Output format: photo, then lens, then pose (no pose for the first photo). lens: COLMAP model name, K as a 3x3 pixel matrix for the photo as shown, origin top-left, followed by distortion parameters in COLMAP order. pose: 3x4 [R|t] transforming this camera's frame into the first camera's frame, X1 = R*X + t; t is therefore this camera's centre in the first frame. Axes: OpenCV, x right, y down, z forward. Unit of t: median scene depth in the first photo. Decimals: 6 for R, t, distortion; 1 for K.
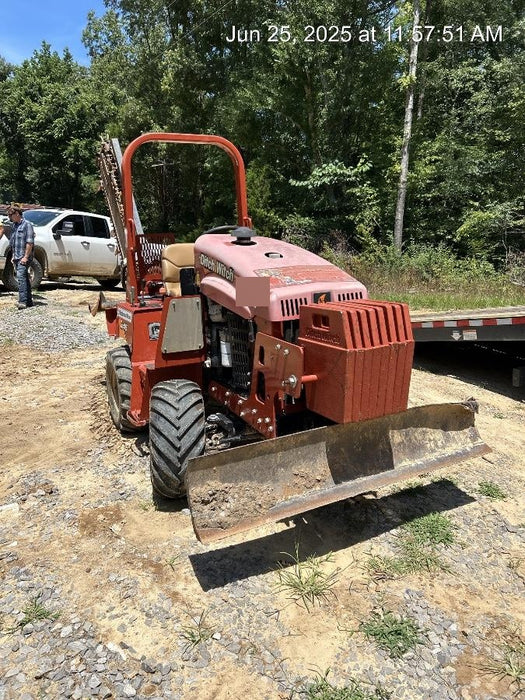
lens RADIAL K [[458.2, 0, 262.5], [0, 458.2, 350.0], [0, 0, 1]] dist [0.000050, -0.000212]
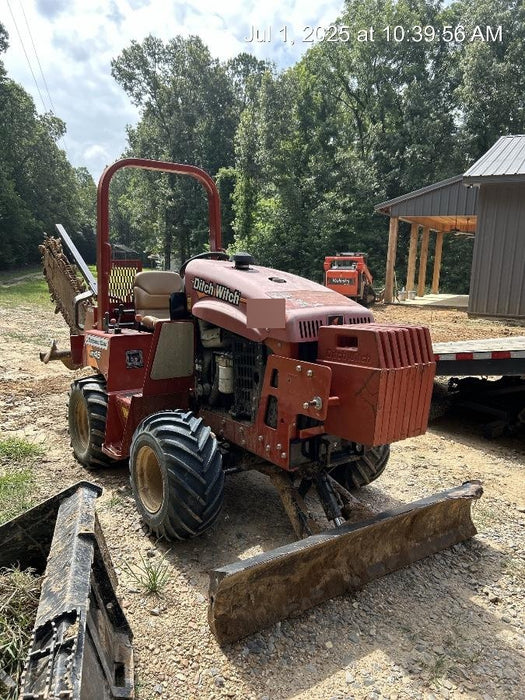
lens RADIAL K [[458.2, 0, 262.5], [0, 458.2, 350.0], [0, 0, 1]] dist [0.000050, -0.000212]
pose [[0.992327, 0.010410, 0.123203, -0.133976], [-0.000728, 0.996924, -0.078370, 0.024896], [-0.123640, 0.077679, 0.989282, 0.030292]]
